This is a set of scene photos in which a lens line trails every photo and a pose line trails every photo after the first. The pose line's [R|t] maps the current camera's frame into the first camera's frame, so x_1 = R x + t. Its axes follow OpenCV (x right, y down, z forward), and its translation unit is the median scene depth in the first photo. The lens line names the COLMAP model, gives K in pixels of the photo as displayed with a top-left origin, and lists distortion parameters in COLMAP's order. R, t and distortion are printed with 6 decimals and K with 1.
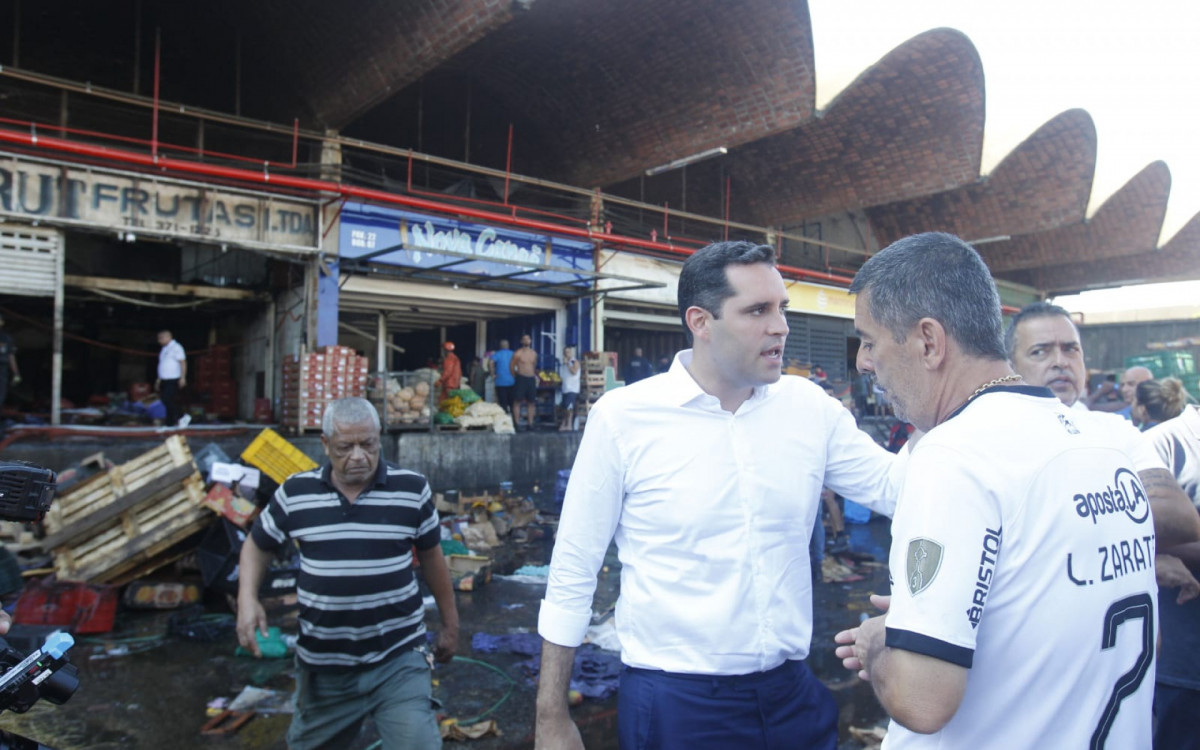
lens RADIAL K [[871.3, 0, 640.2], [0, 871.3, 344.3], [0, 0, 1]] dist [-0.011485, 0.019037]
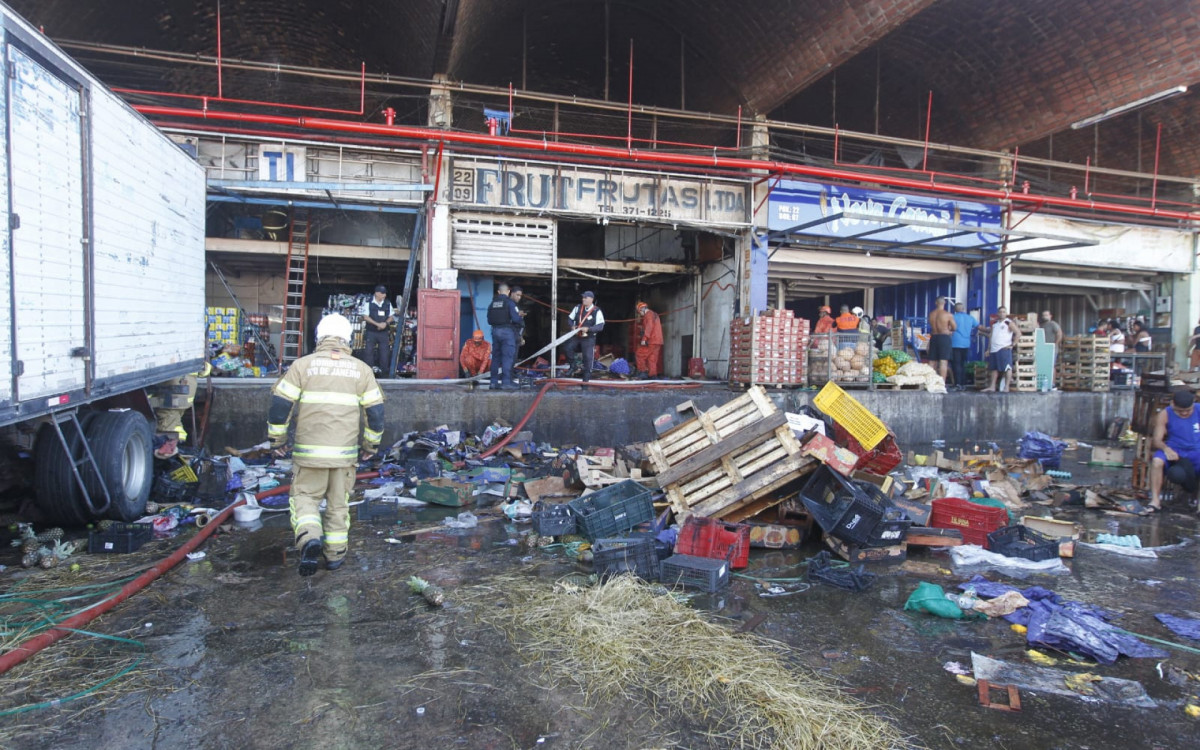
lens RADIAL K [[738.4, 0, 595.9], [0, 738.4, 358.2], [0, 0, 1]] dist [-0.025662, 0.029385]
pose [[0.924014, 0.007205, -0.382290, -0.198717], [0.013443, 0.998592, 0.051315, 0.011436], [0.382121, -0.052555, 0.922617, 0.046701]]
